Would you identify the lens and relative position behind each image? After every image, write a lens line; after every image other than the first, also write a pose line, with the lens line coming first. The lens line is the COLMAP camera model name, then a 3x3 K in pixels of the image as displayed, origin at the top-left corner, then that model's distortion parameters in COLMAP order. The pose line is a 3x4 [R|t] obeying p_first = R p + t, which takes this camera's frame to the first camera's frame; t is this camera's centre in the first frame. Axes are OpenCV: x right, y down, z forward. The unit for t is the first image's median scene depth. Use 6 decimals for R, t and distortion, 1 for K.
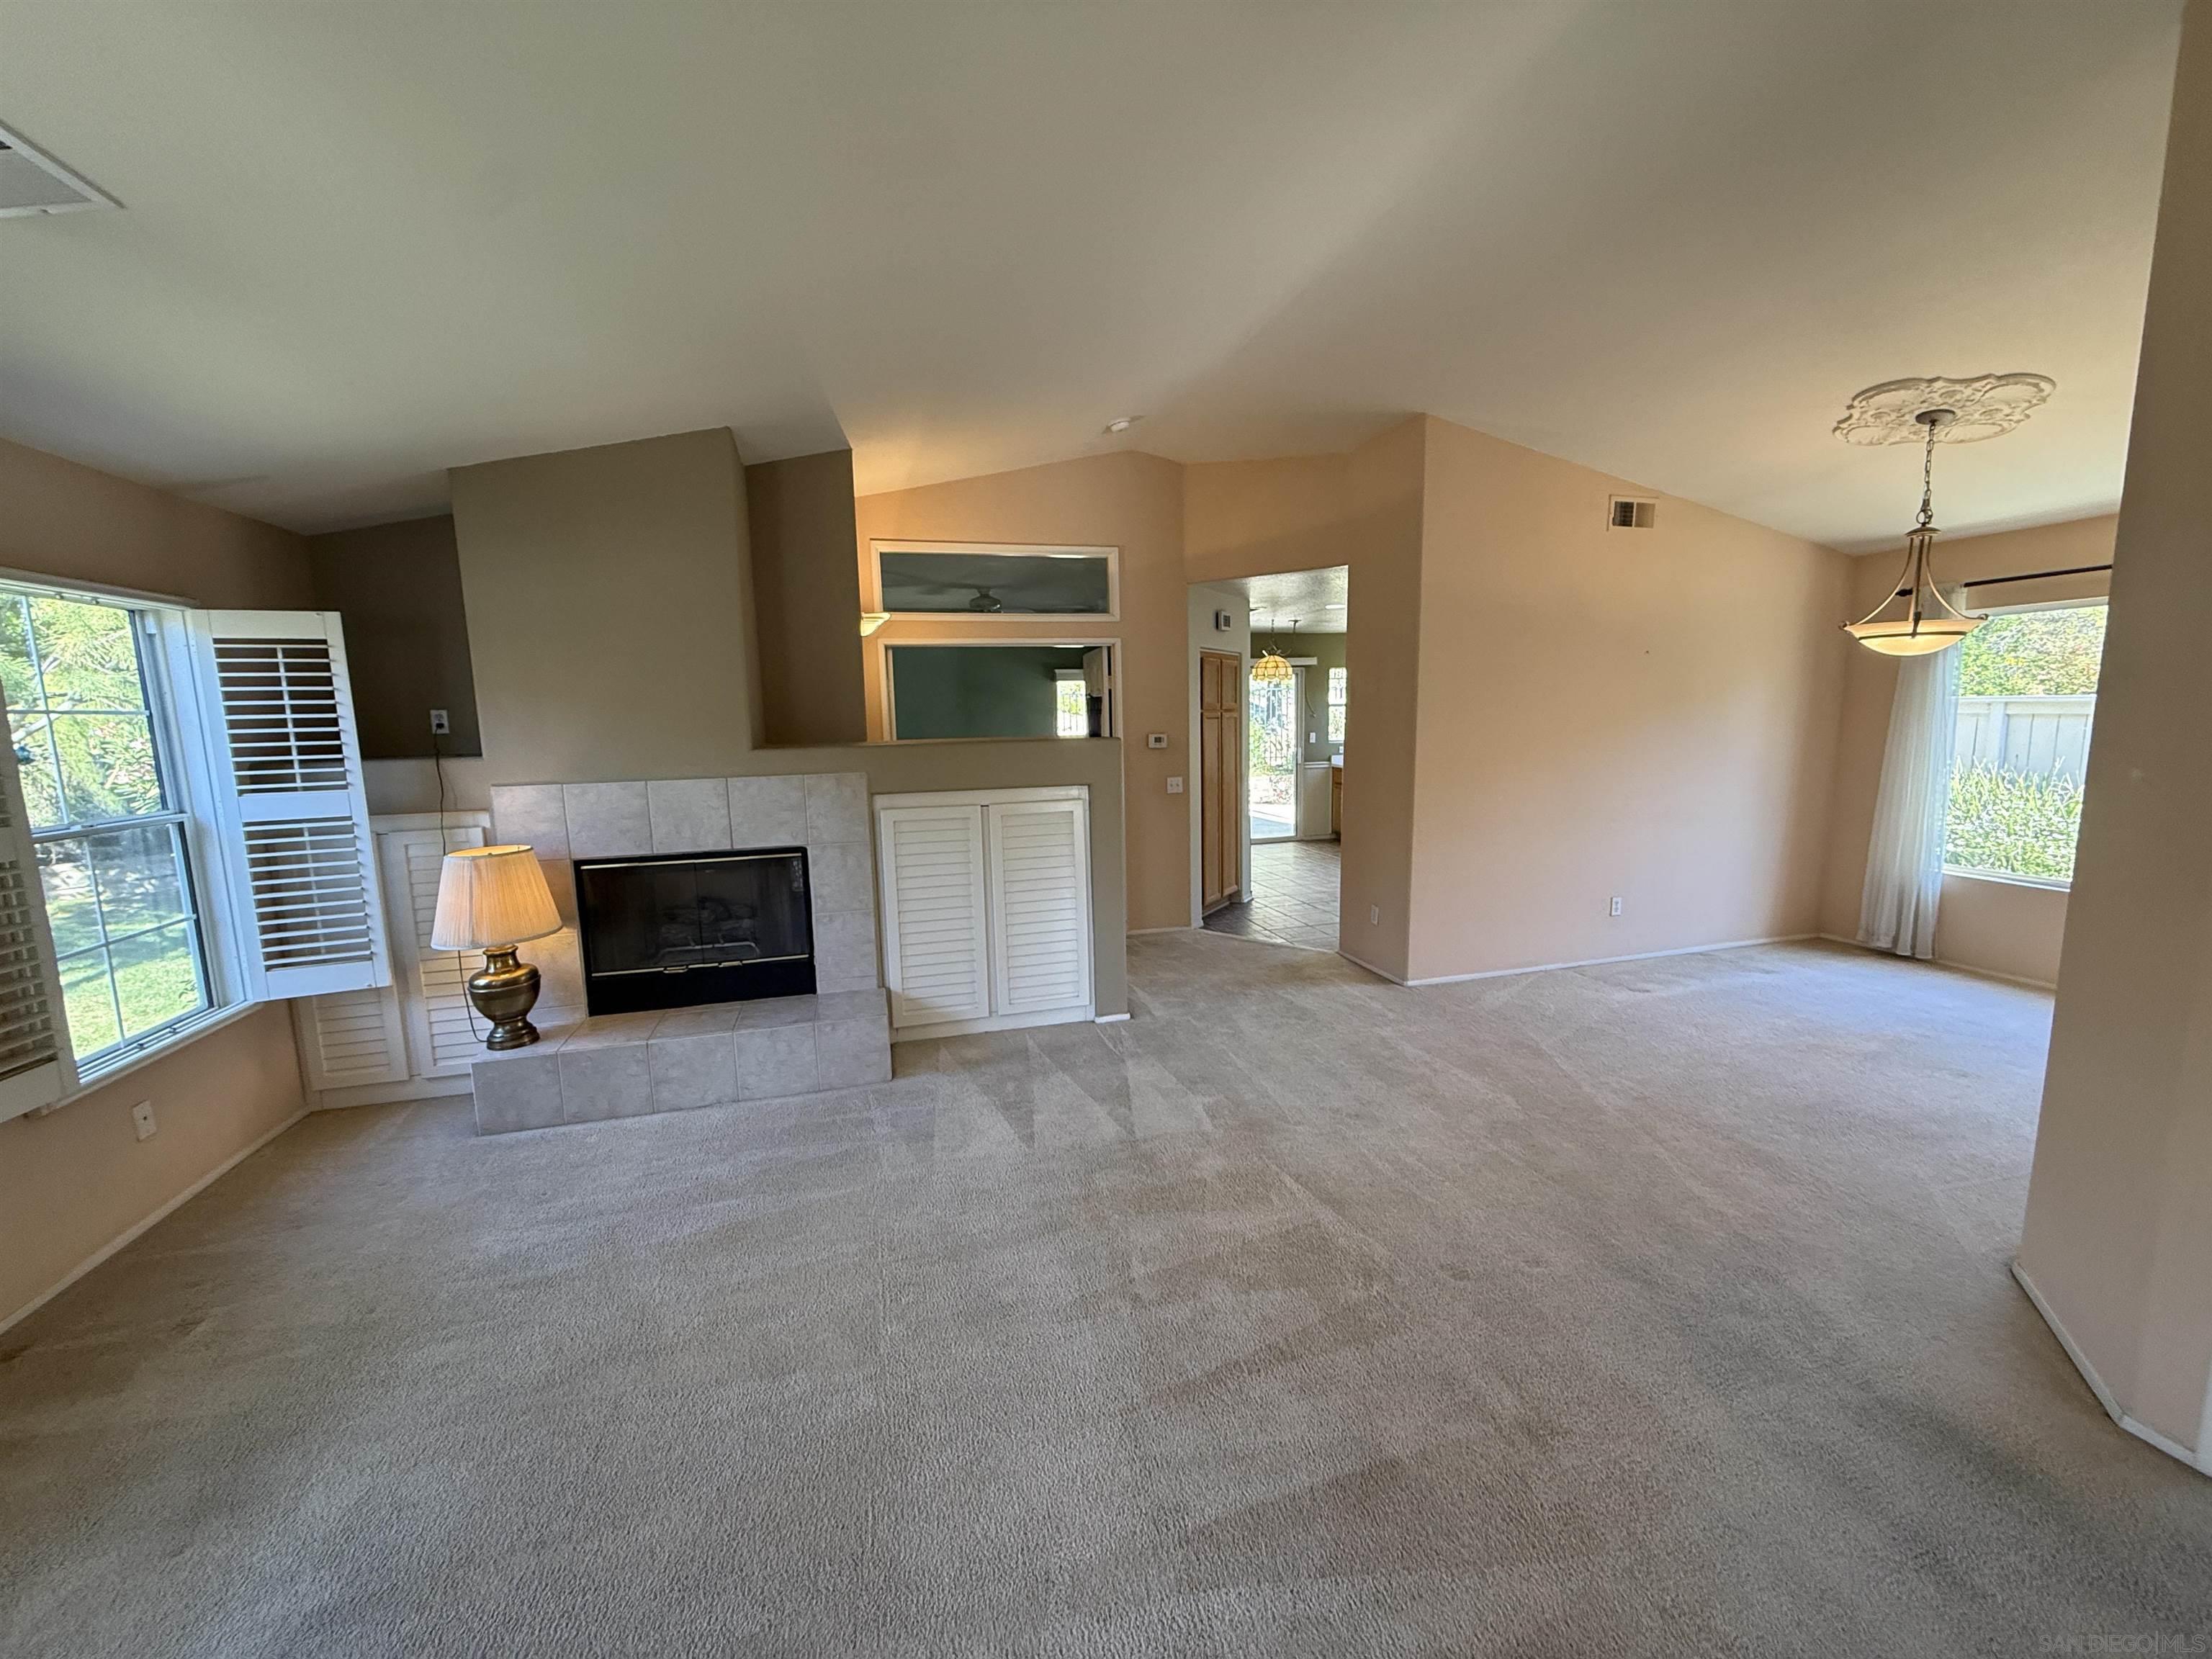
lens RADIAL K [[879.3, 0, 1099.3], [0, 879.3, 831.4], [0, 0, 1]] dist [-0.000920, 0.001569]
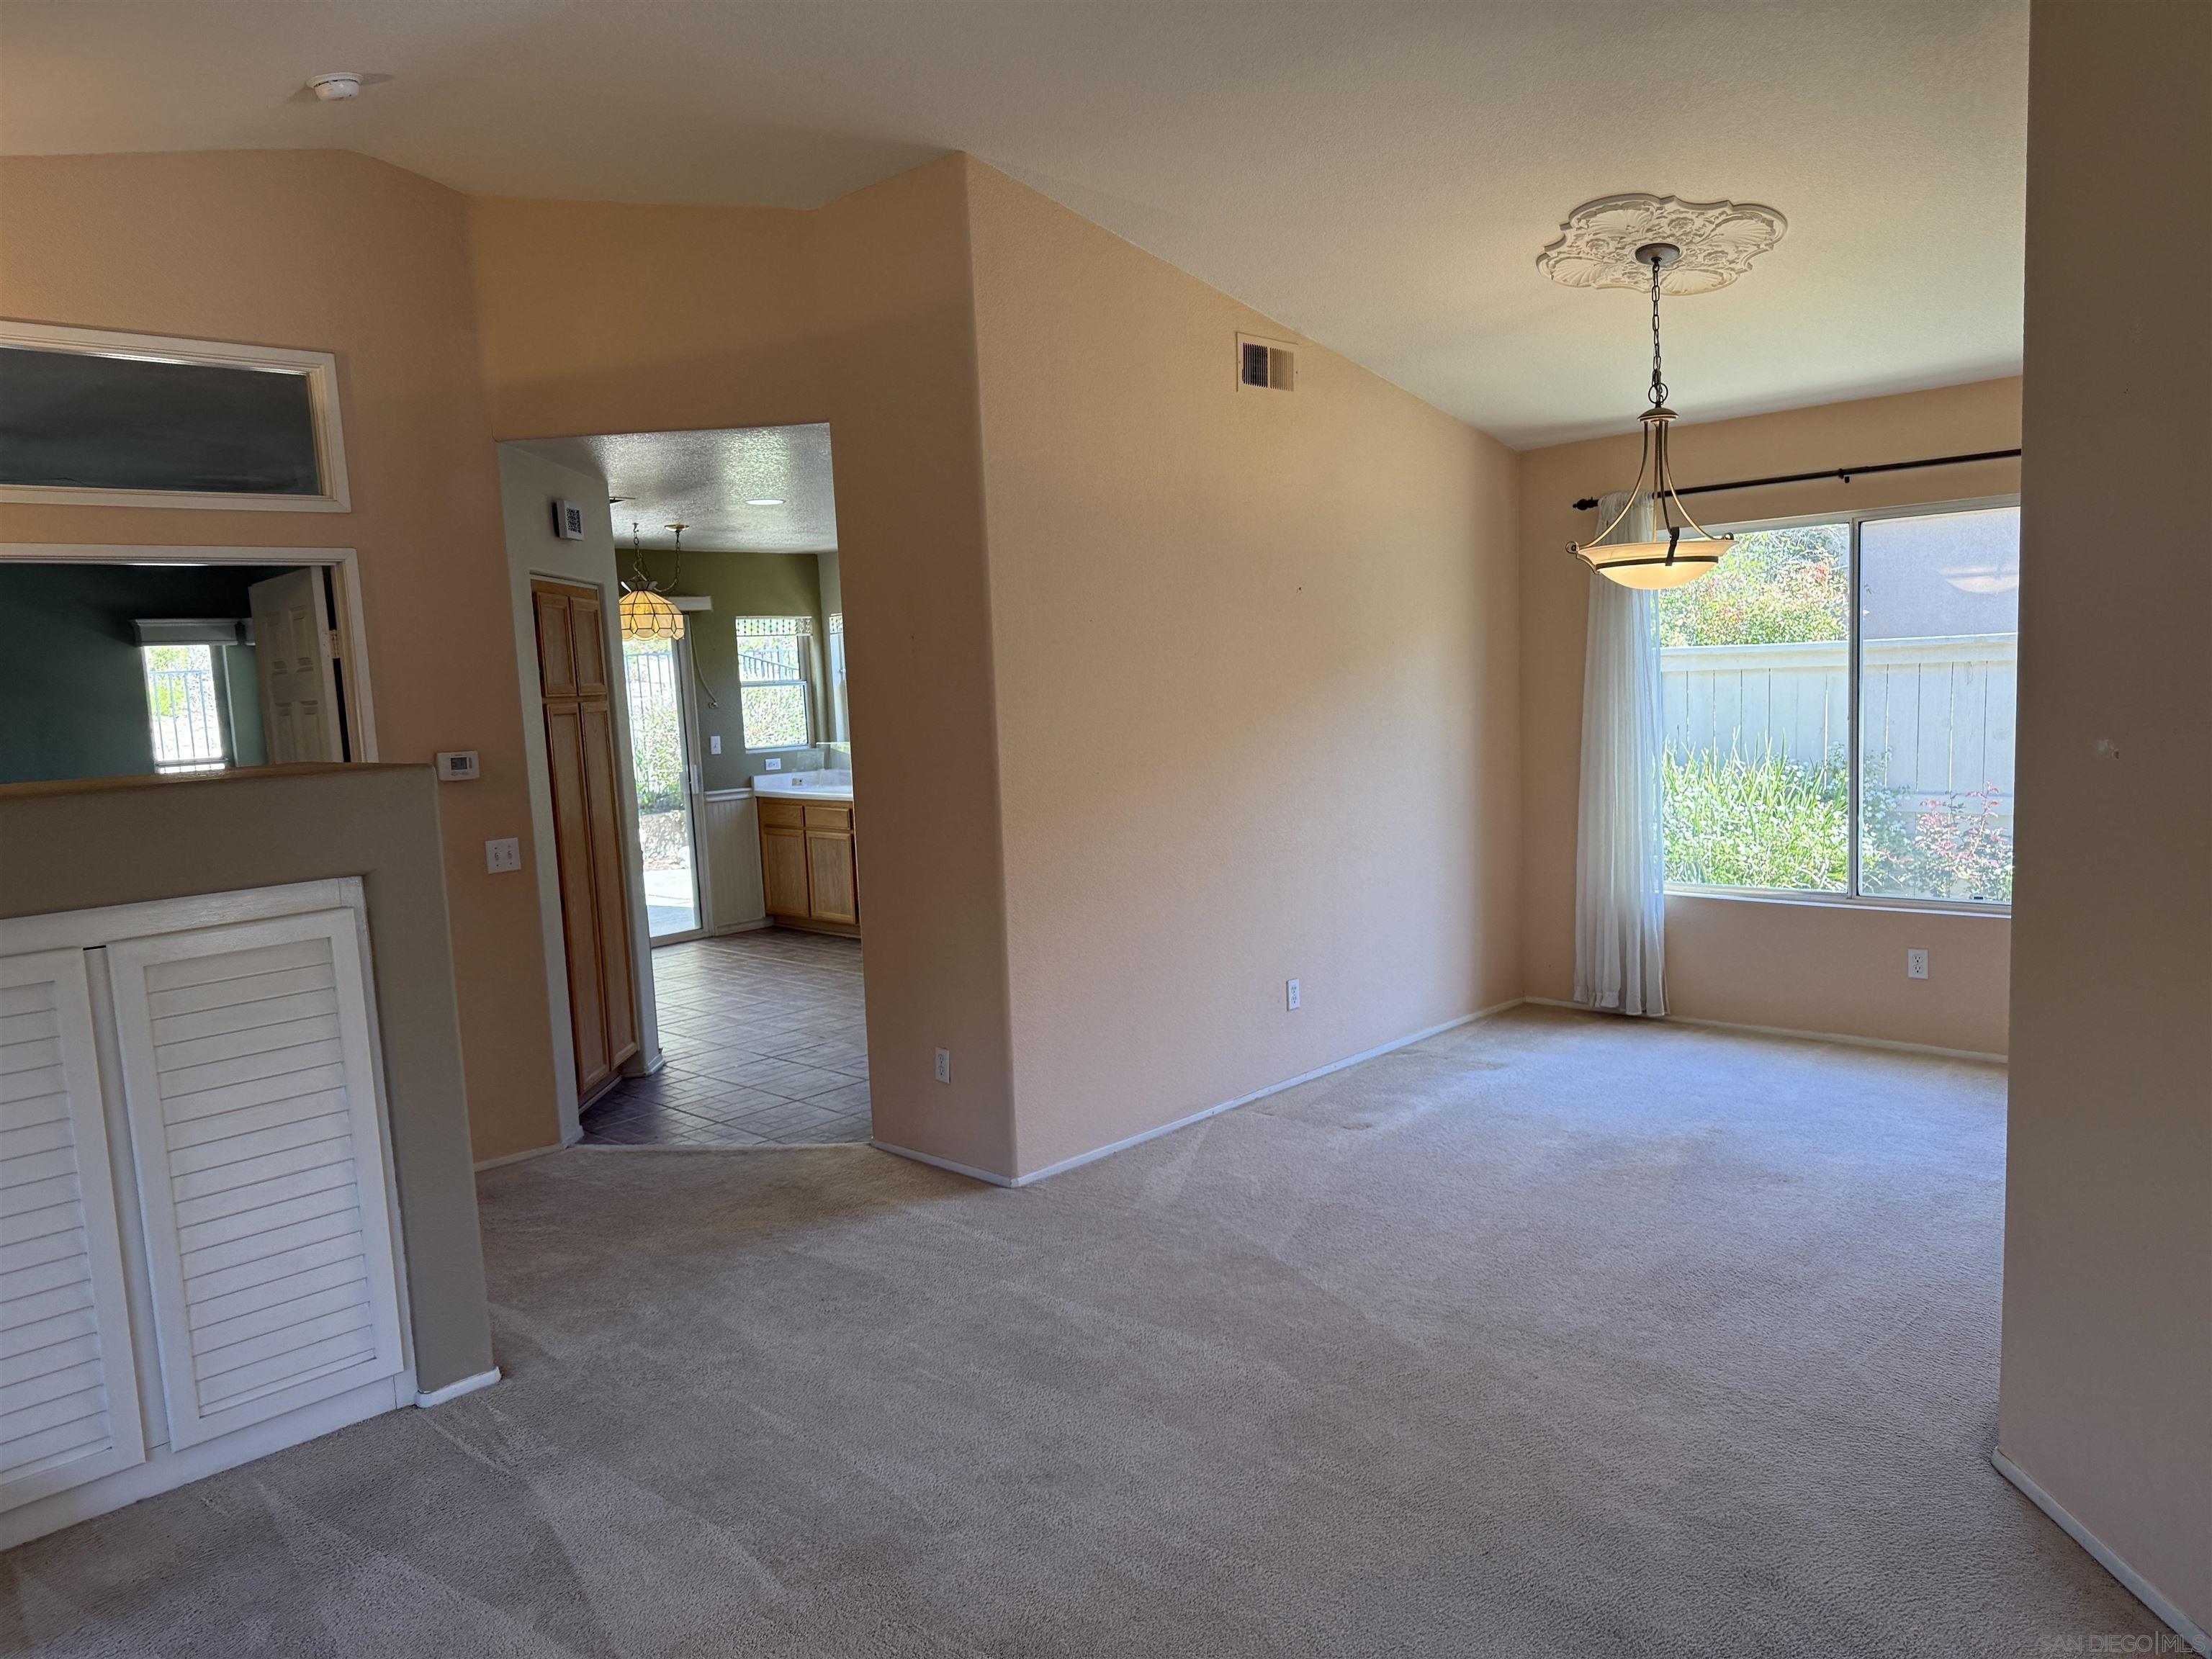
lens RADIAL K [[1556.4, 0, 1097.5], [0, 1556.4, 847.8], [0, 0, 1]] dist [0.061256, -0.078704]
pose [[0.864046, -0.076680, 0.497538, -0.083575], [0.095803, 0.995316, -0.012980, -0.020004], [-0.494212, 0.058881, 0.867345, 0.130296]]
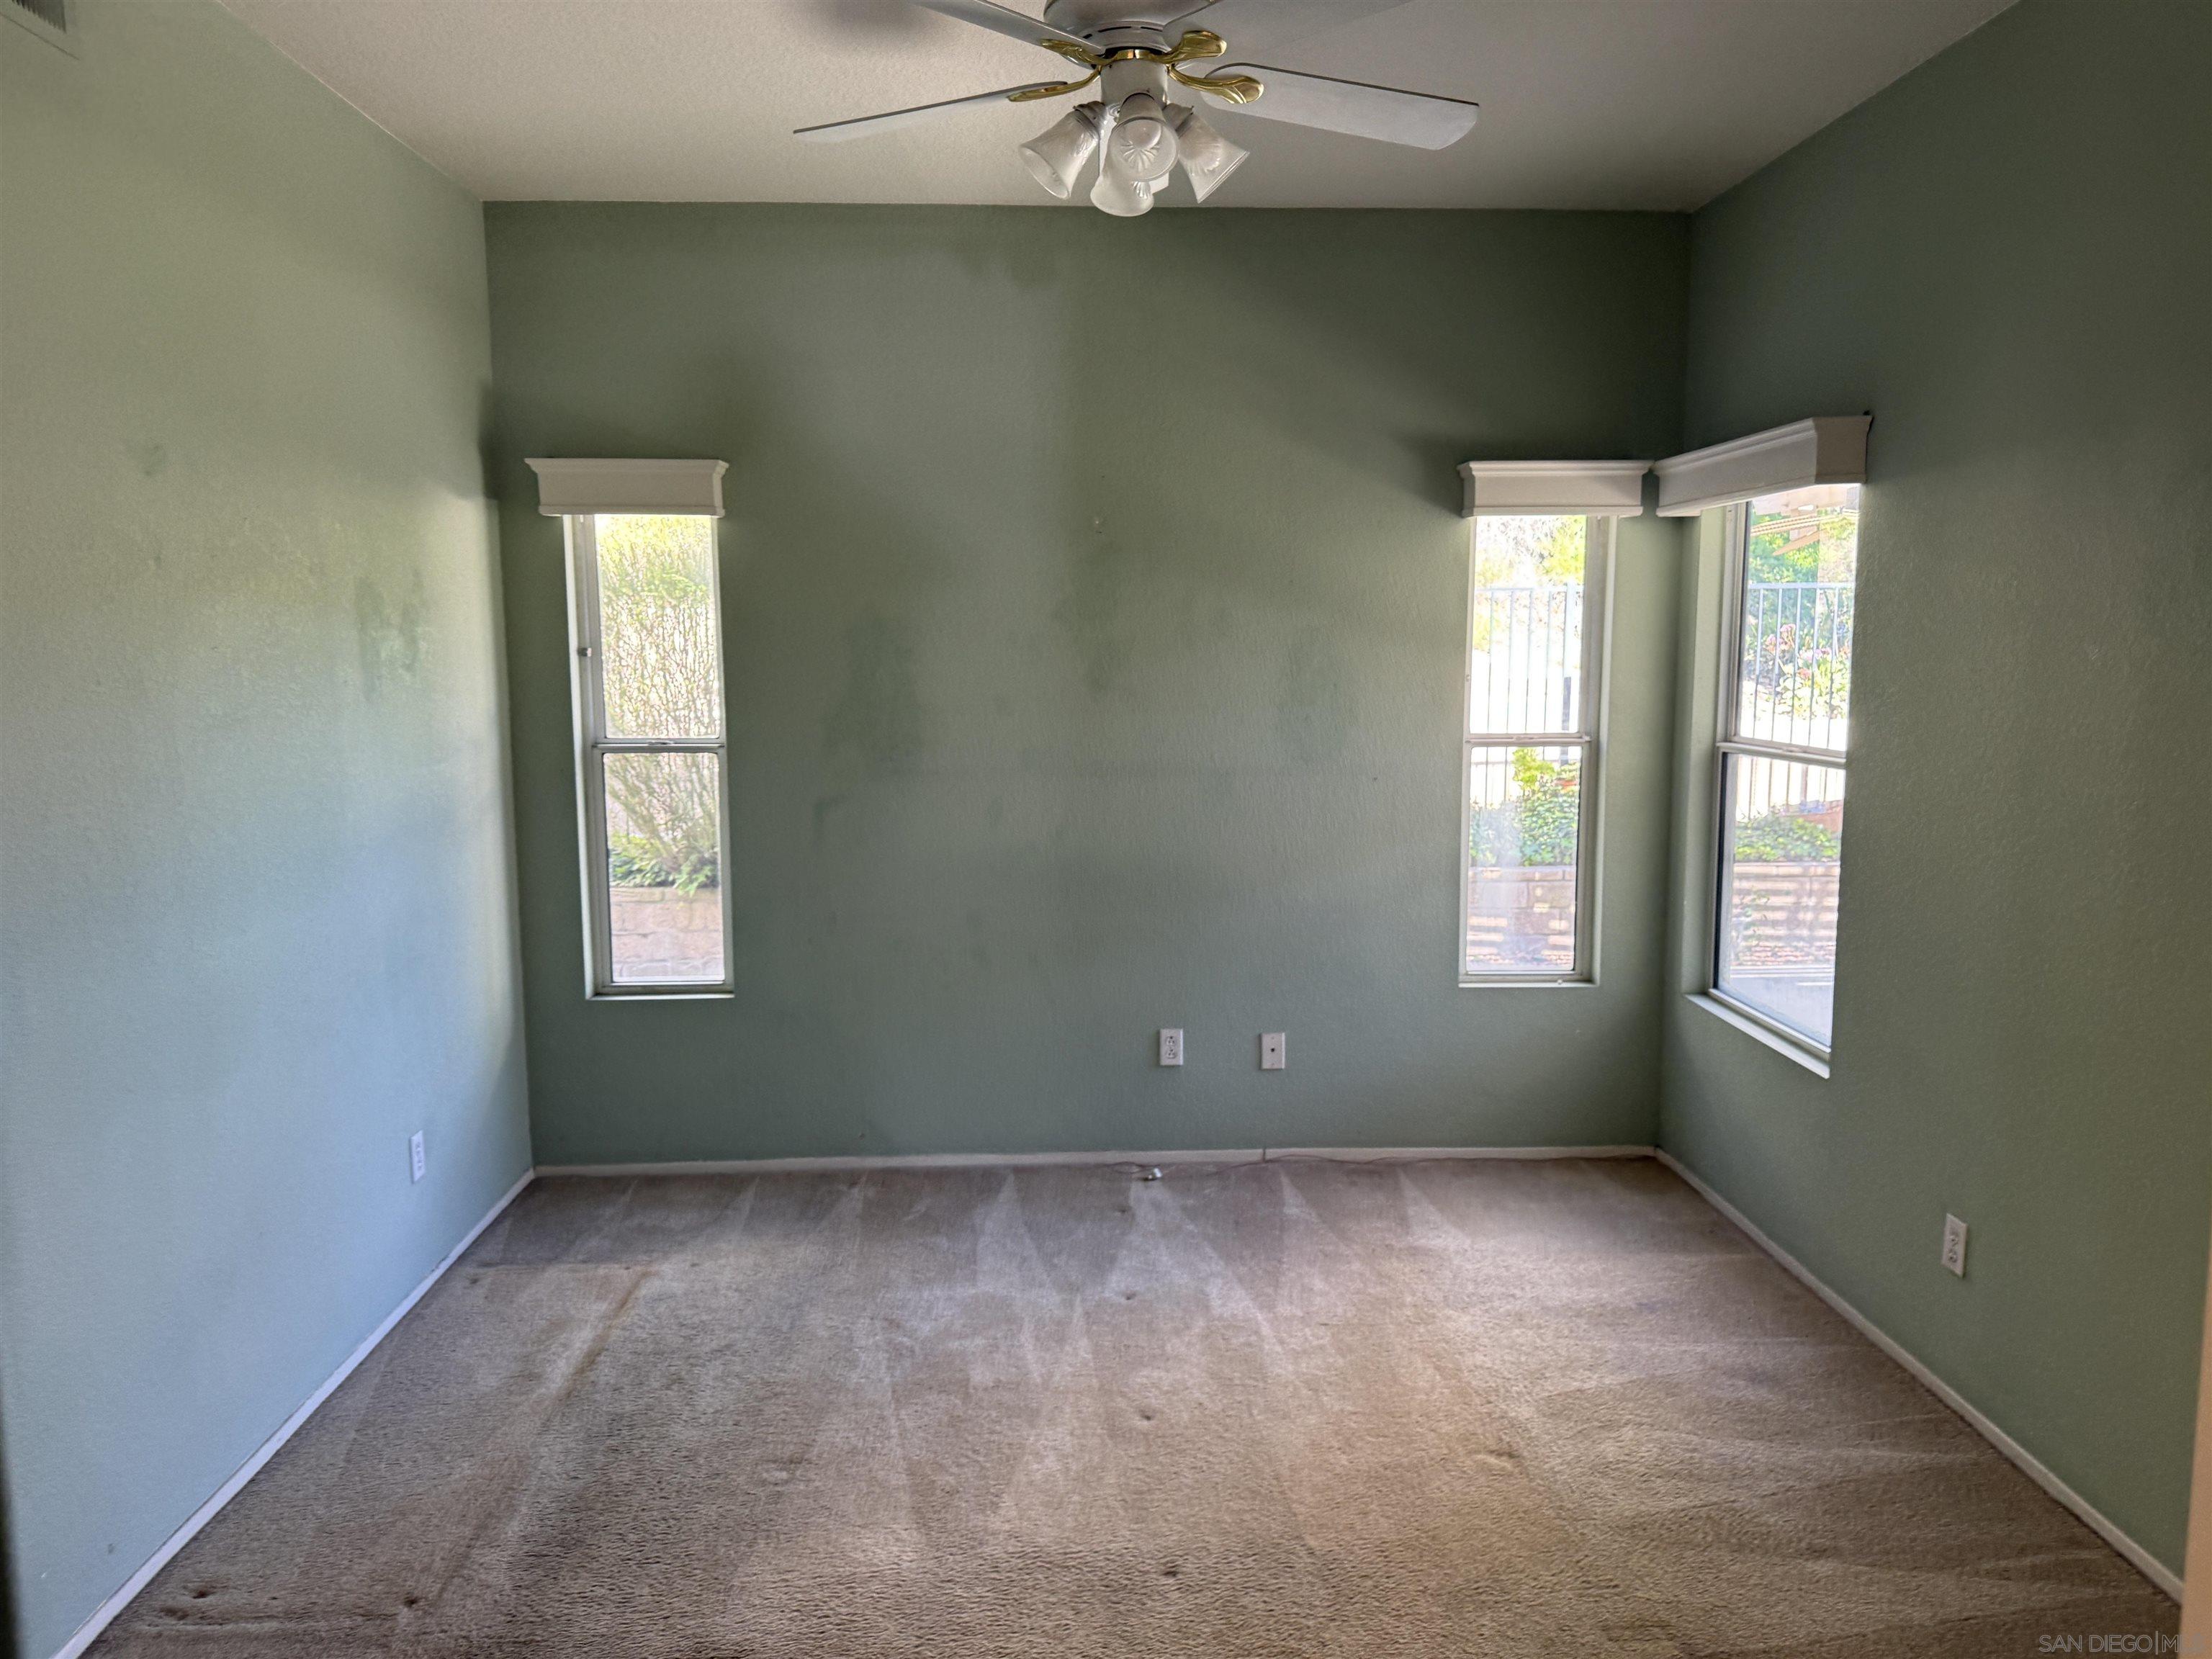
lens RADIAL K [[1556.4, 0, 1109.5], [0, 1556.4, 824.8], [0, 0, 1]] dist [0.061256, -0.078704]
pose [[0.965844, 0.060114, -0.252056, -0.076605], [-0.053853, 0.998046, 0.031671, -0.234605], [0.253467, -0.017016, 0.967194, 1.399671]]
